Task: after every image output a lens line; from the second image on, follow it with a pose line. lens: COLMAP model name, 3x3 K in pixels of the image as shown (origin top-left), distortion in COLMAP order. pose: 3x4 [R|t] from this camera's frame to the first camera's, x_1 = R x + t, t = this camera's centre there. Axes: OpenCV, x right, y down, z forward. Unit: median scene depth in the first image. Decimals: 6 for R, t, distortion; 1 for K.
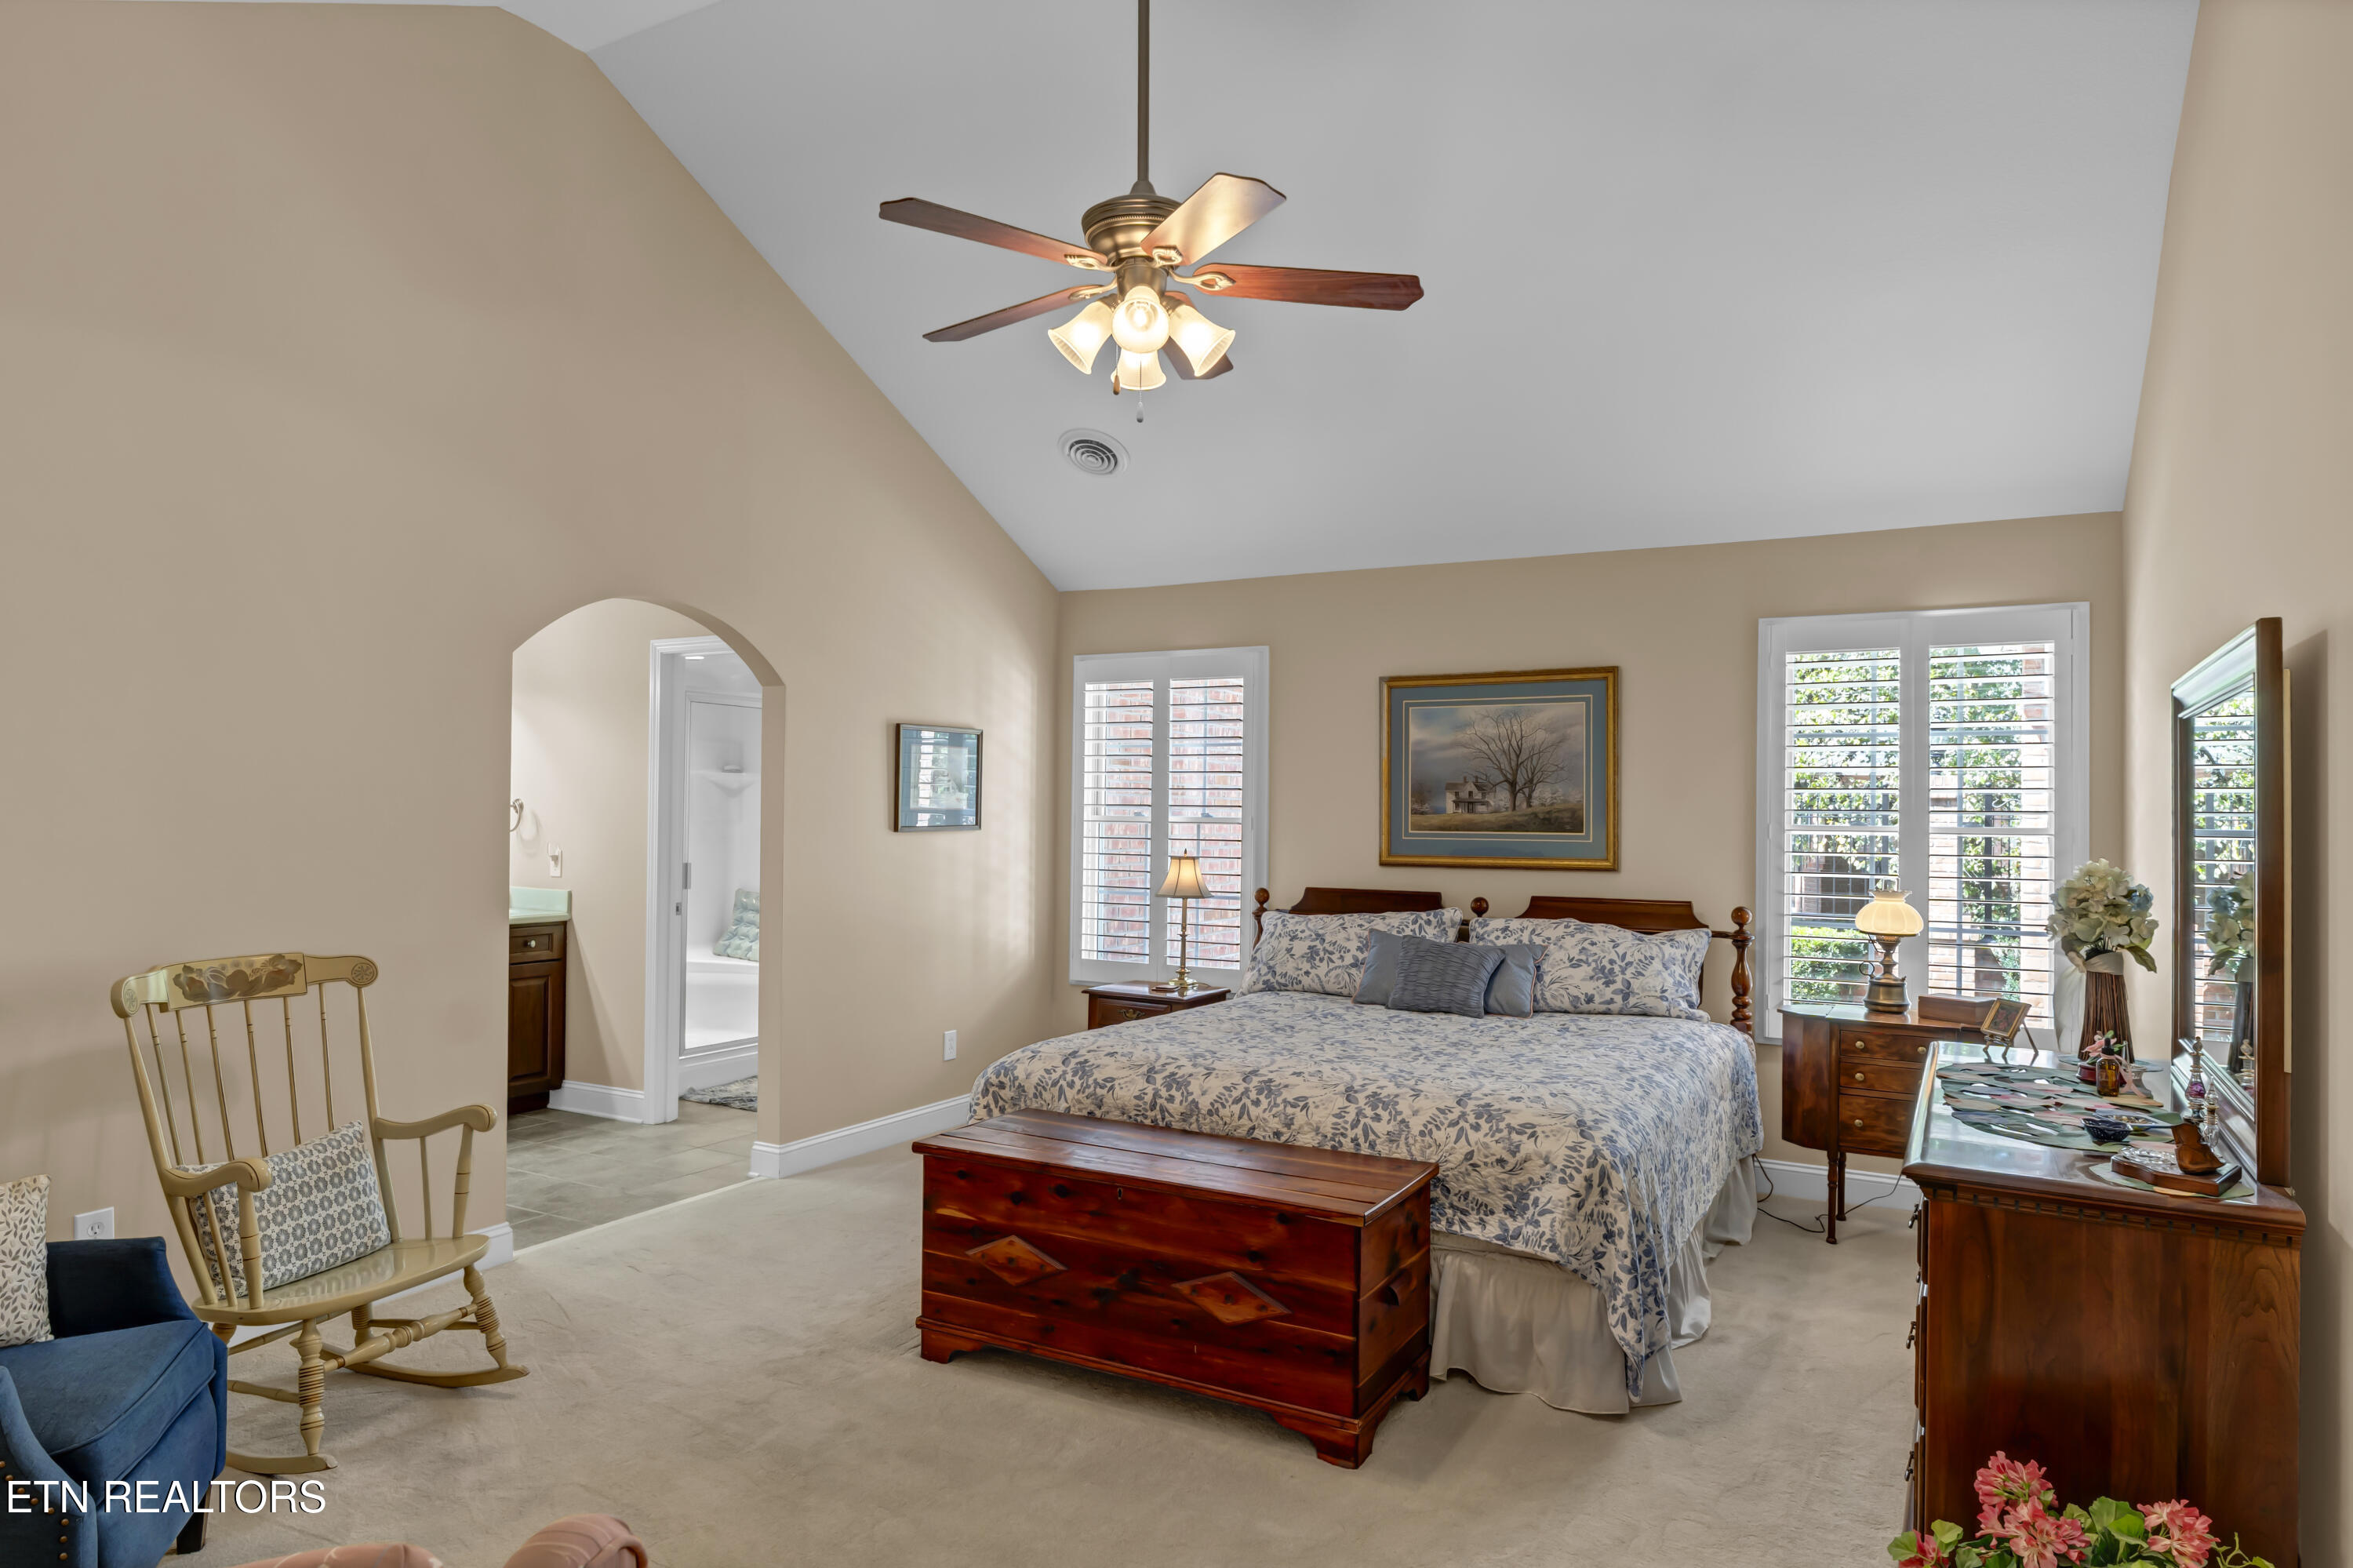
lens RADIAL K [[1411.3, 0, 1178.6], [0, 1411.3, 792.4], [0, 0, 1]] dist [-0.004484, -0.000337]
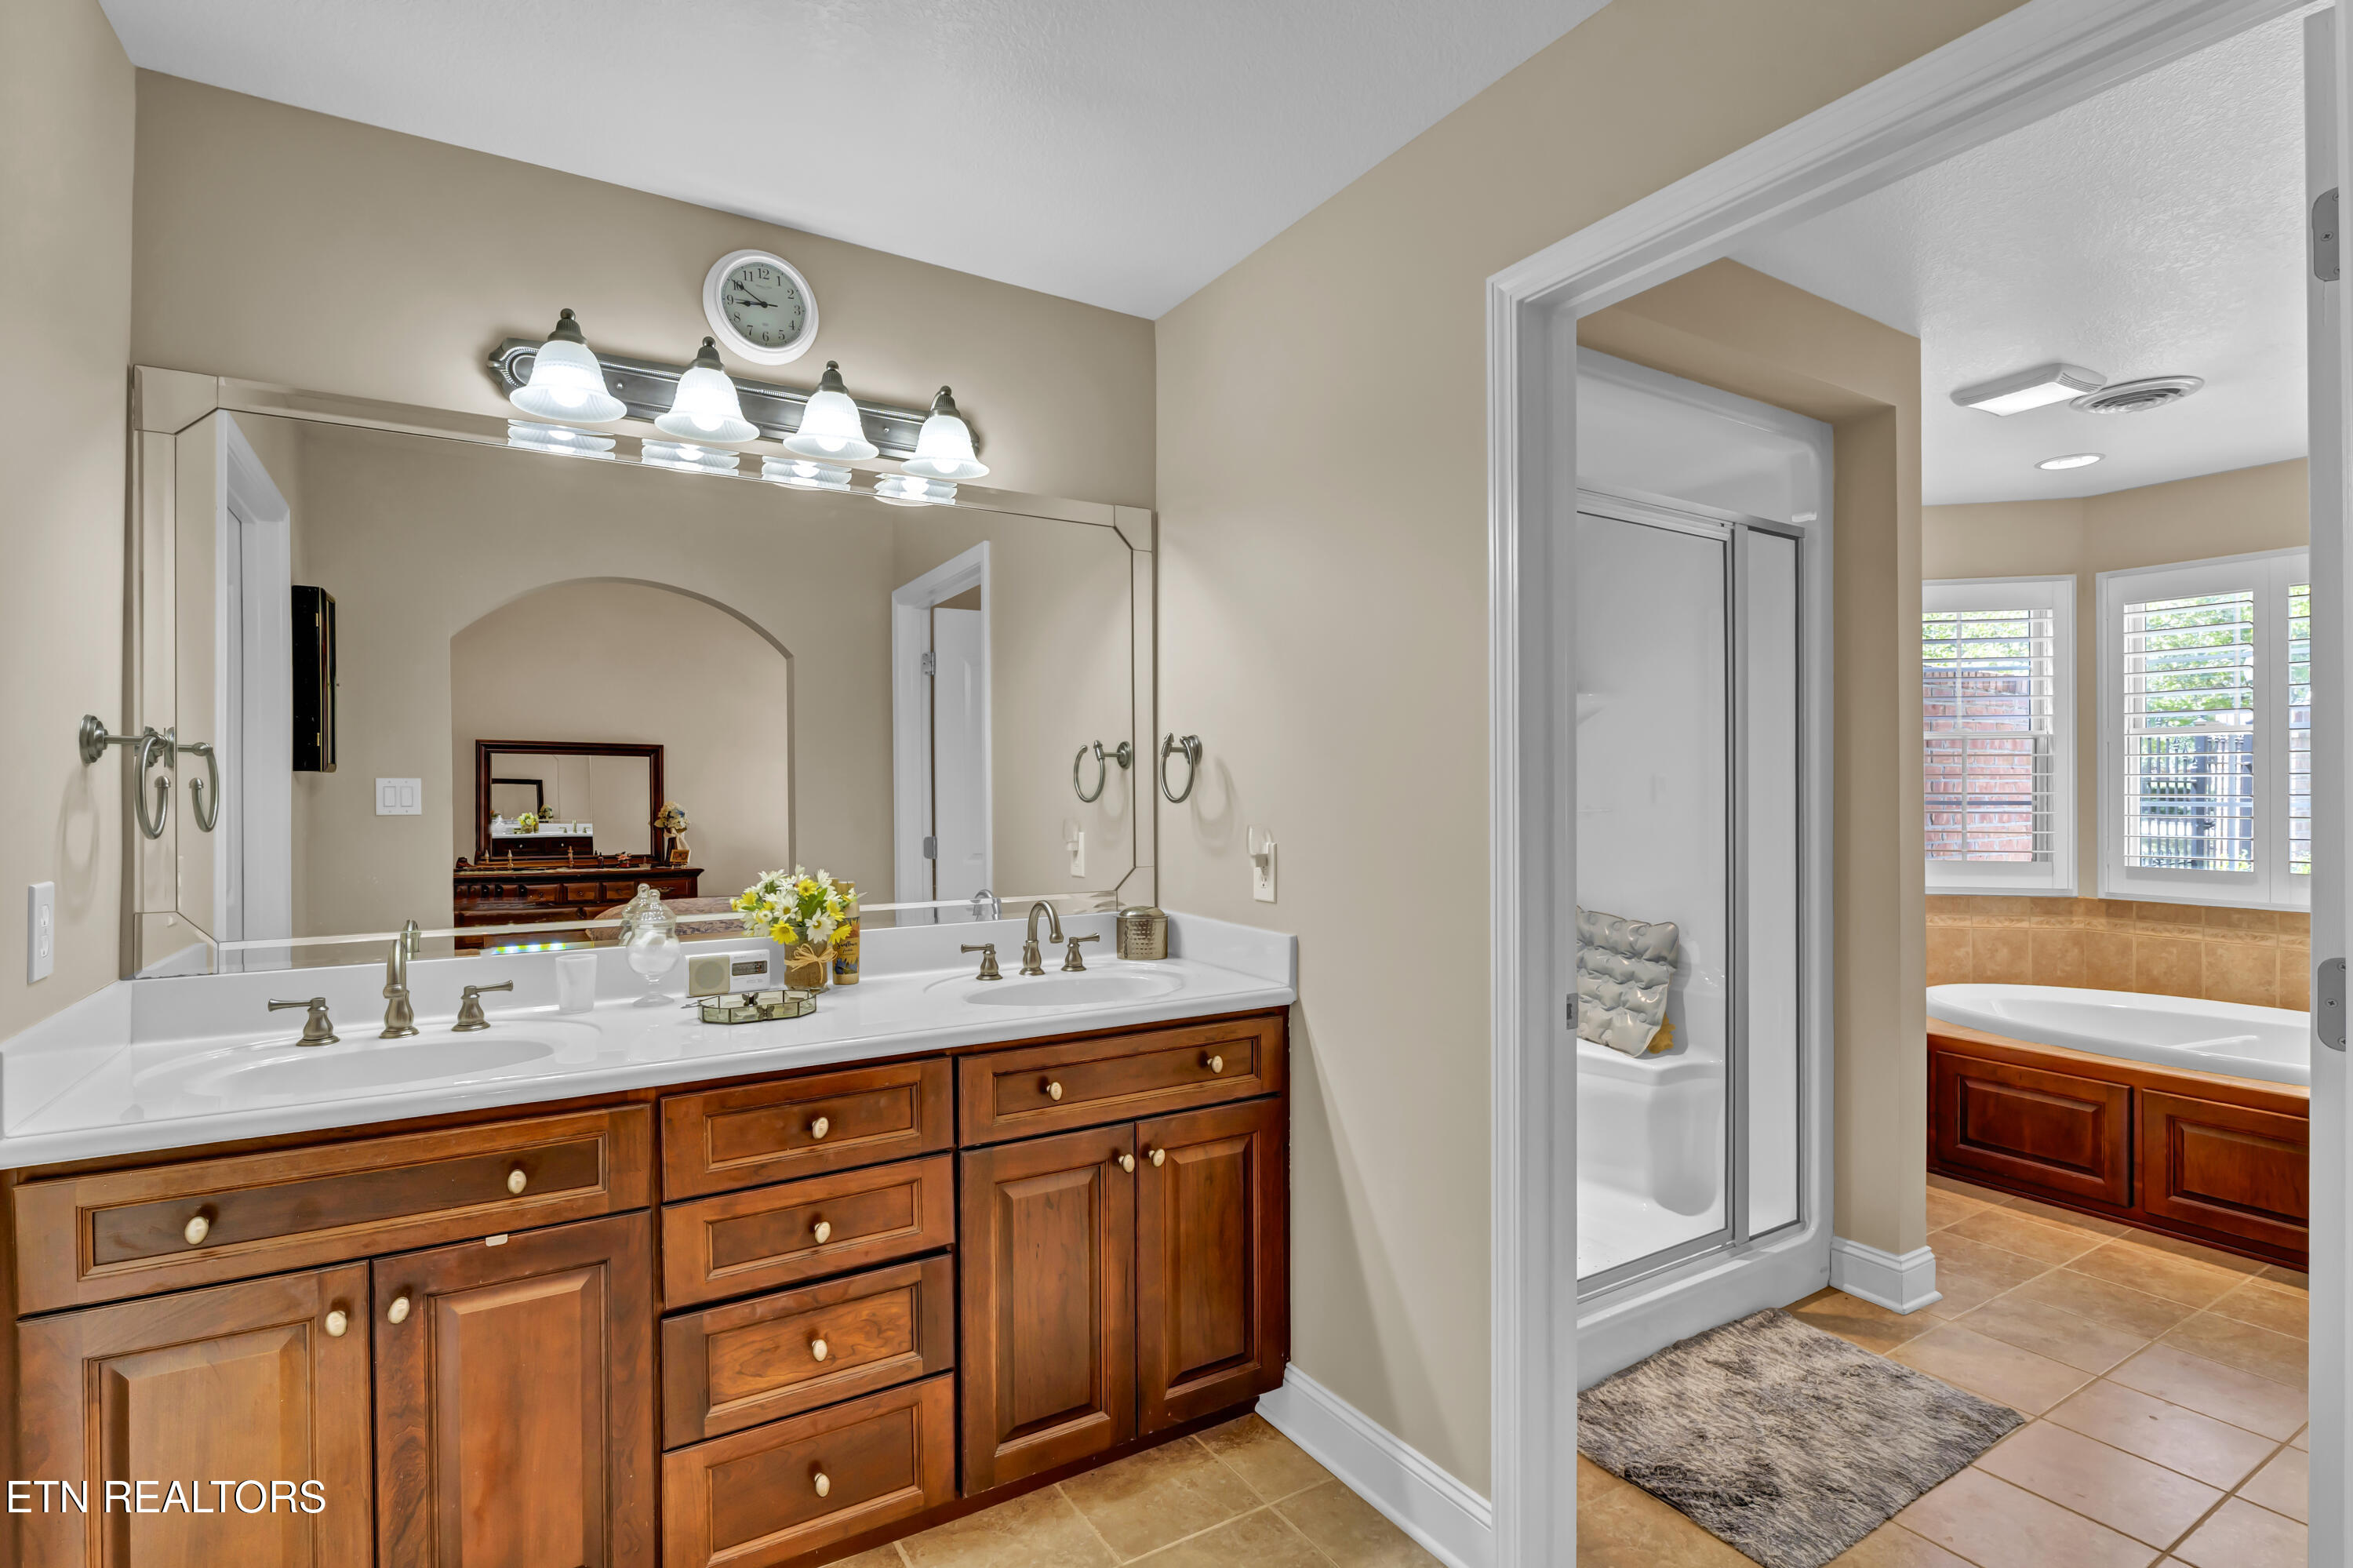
lens RADIAL K [[1116.9, 0, 1176.4], [0, 1116.9, 780.9], [0, 0, 1]] dist [-0.006605, -0.002112]
pose [[0.873427, -0.013166, -0.486777, -0.290919], [0.016740, 0.999855, 0.002993, 0.019475], [0.486667, -0.010762, 0.873521, 0.672200]]
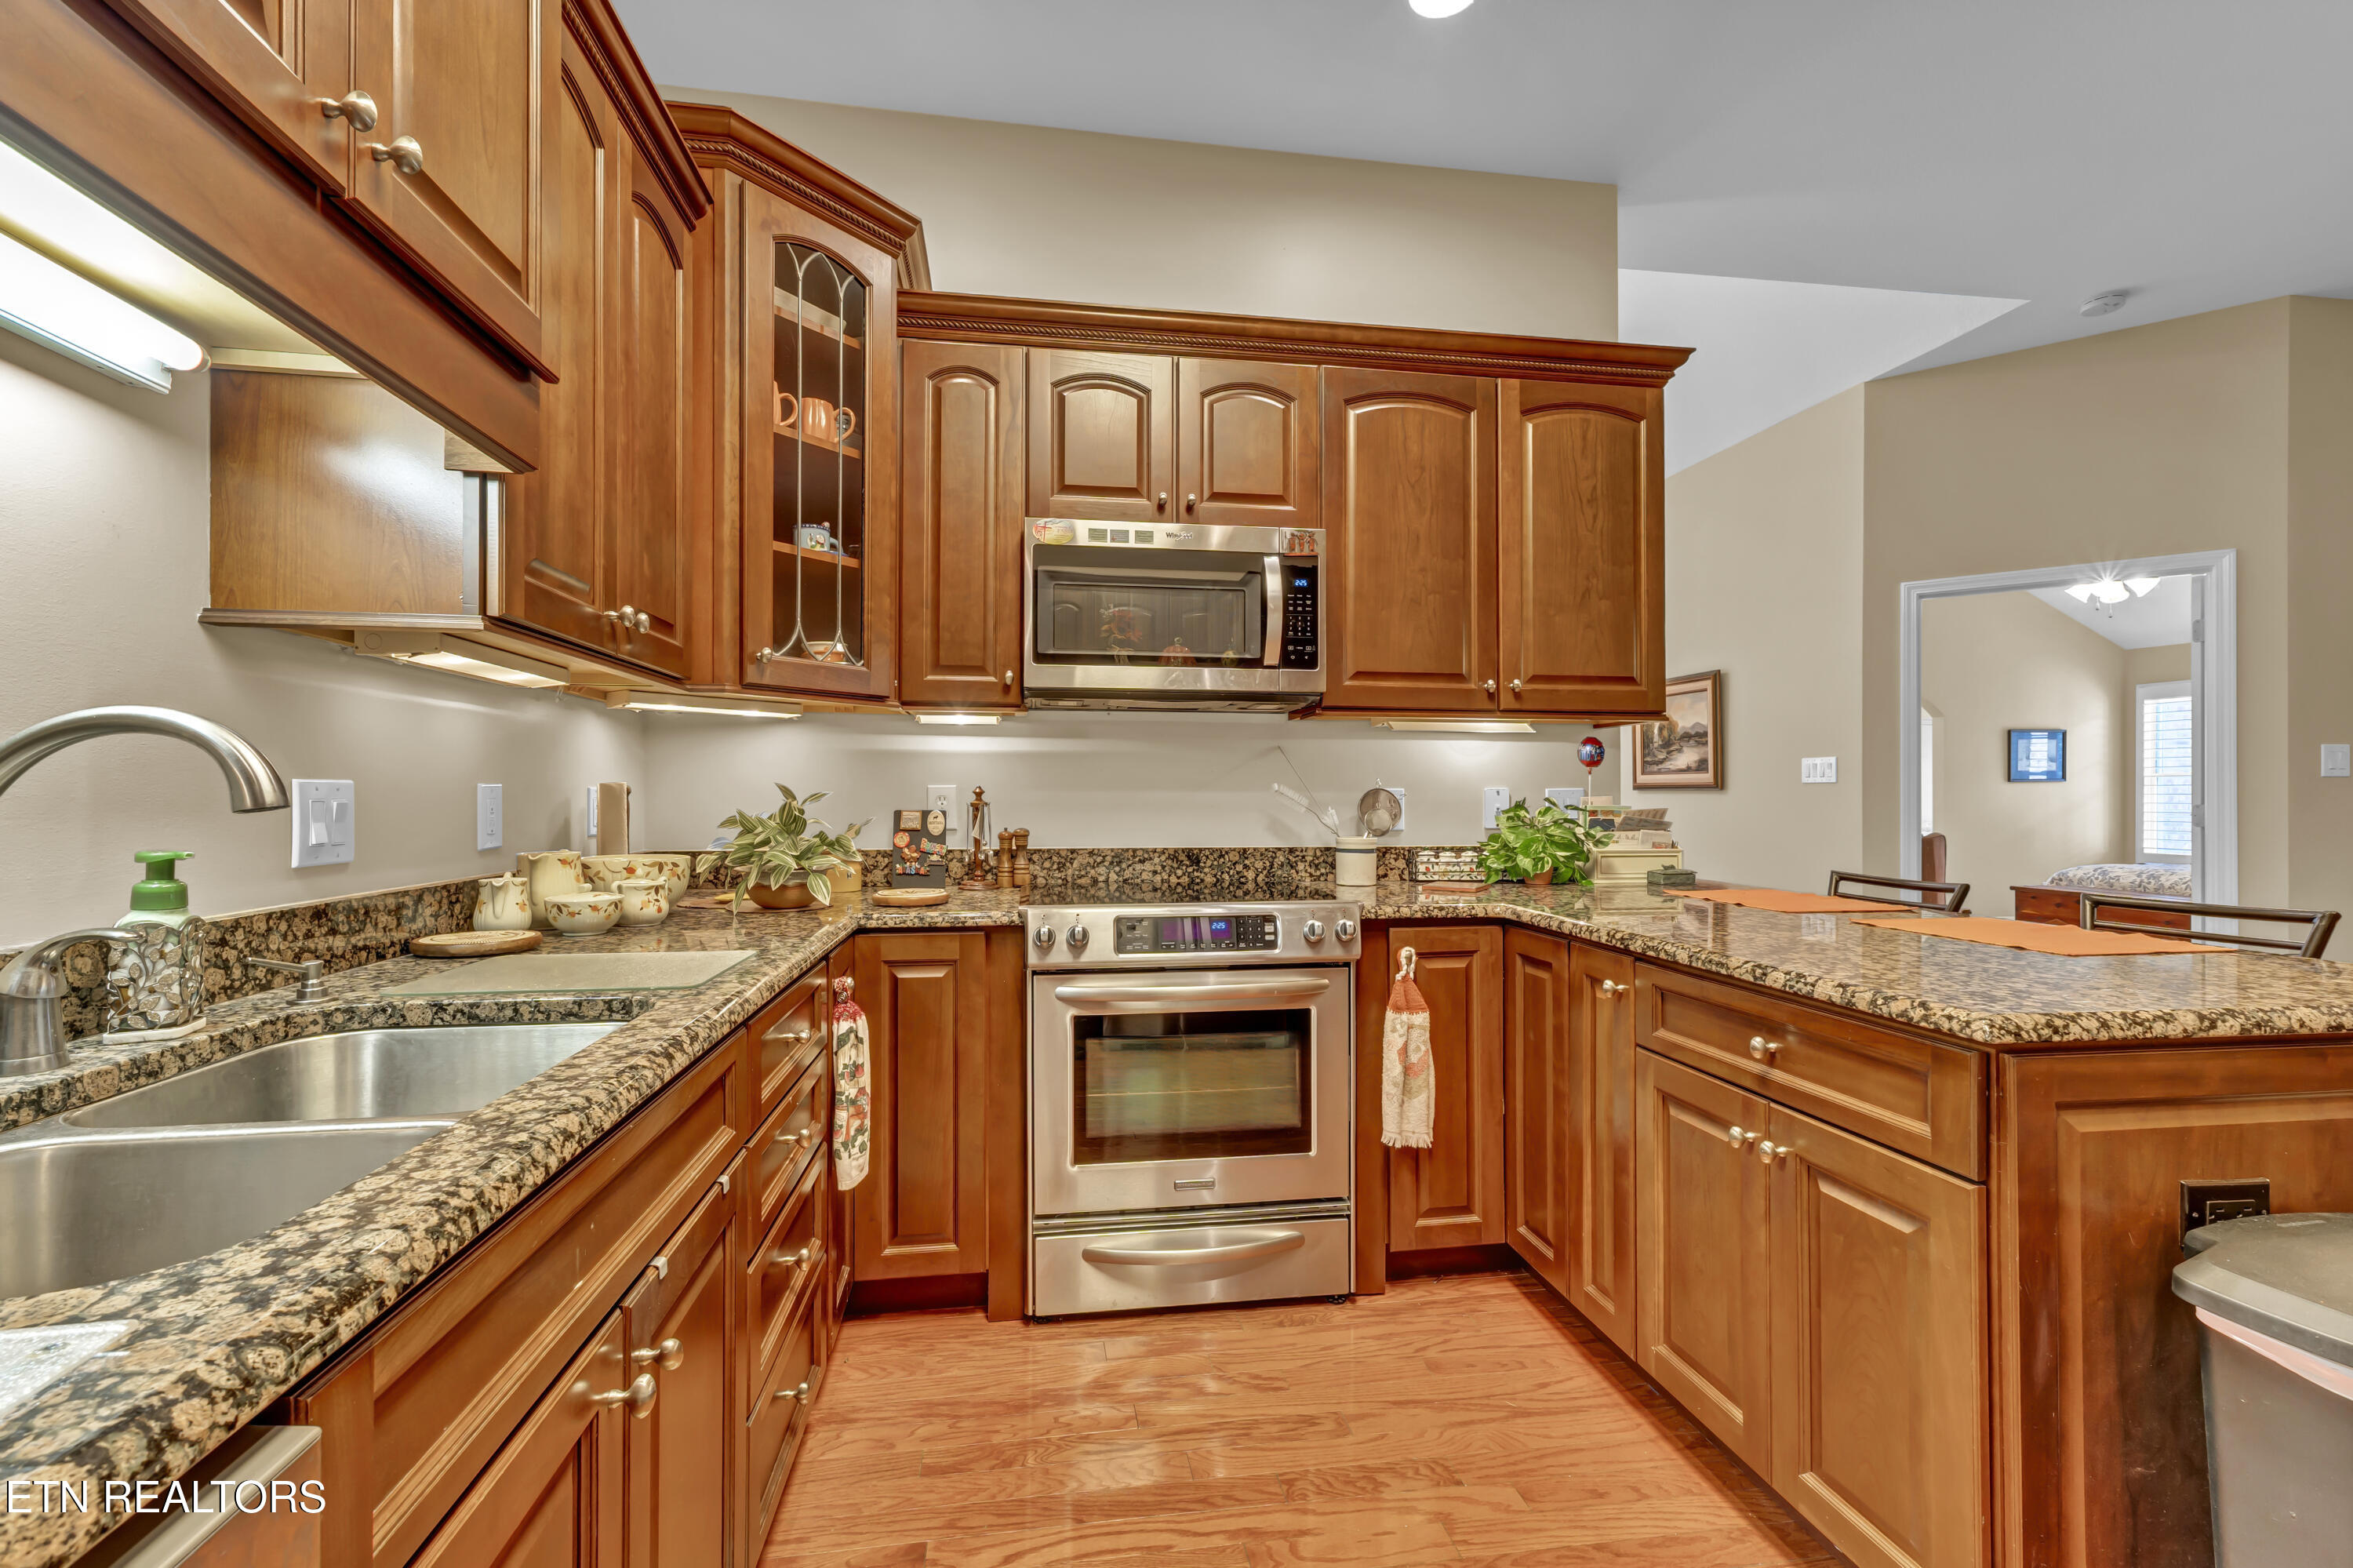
lens RADIAL K [[1018.4, 0, 1171.5], [0, 1018.4, 782.4], [0, 0, 1]] dist [0.003027, 0.000249]
pose [[0.611200, -0.022398, -0.791159, 0.319011], [0.018963, 0.999727, -0.013653, 0.034692], [0.791249, -0.006658, 0.611458, -1.229188]]
